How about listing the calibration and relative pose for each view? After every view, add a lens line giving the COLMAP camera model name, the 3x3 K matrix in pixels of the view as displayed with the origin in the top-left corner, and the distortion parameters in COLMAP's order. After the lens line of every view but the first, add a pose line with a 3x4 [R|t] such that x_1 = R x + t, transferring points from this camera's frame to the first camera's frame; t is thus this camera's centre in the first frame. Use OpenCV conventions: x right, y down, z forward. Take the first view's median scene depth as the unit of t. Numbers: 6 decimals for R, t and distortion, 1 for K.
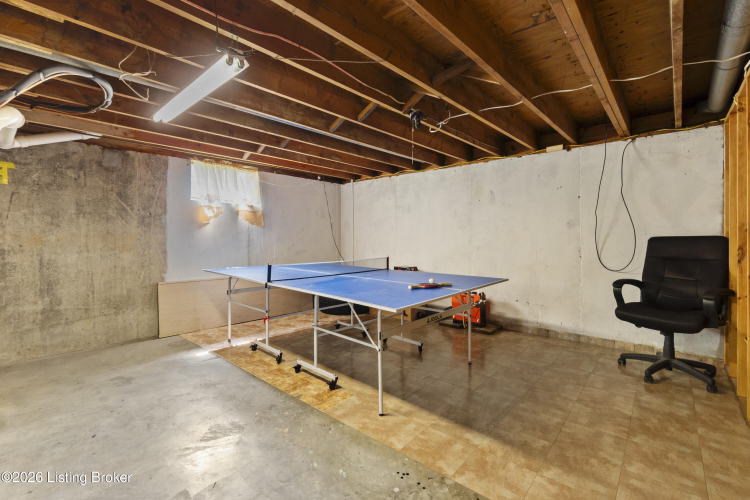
lens RADIAL K [[330.1, 0, 380.0], [0, 330.1, 241.0], [0, 0, 1]] dist [0.000475, 0.001240]
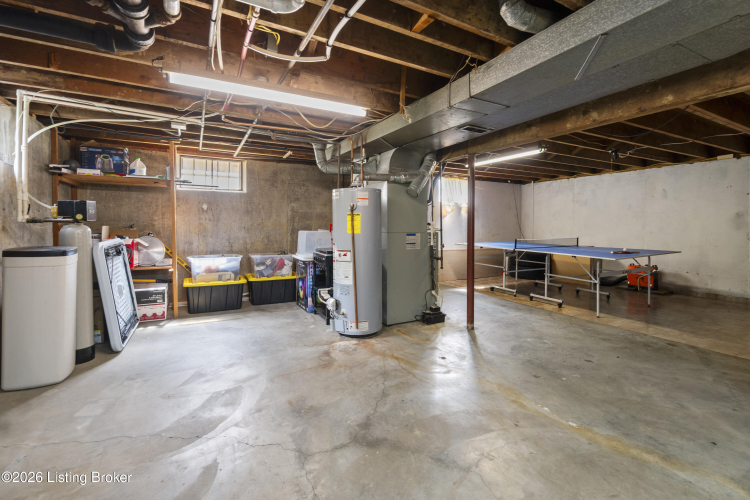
lens RADIAL K [[333.2, 0, 375.6], [0, 333.2, 230.2], [0, 0, 1]] dist [-0.000032, 0.000213]
pose [[0.938389, 0.007071, -0.345508, -0.290769], [-0.004128, 0.999949, 0.009253, 0.004801], [0.345556, -0.007256, 0.938370, -0.668280]]
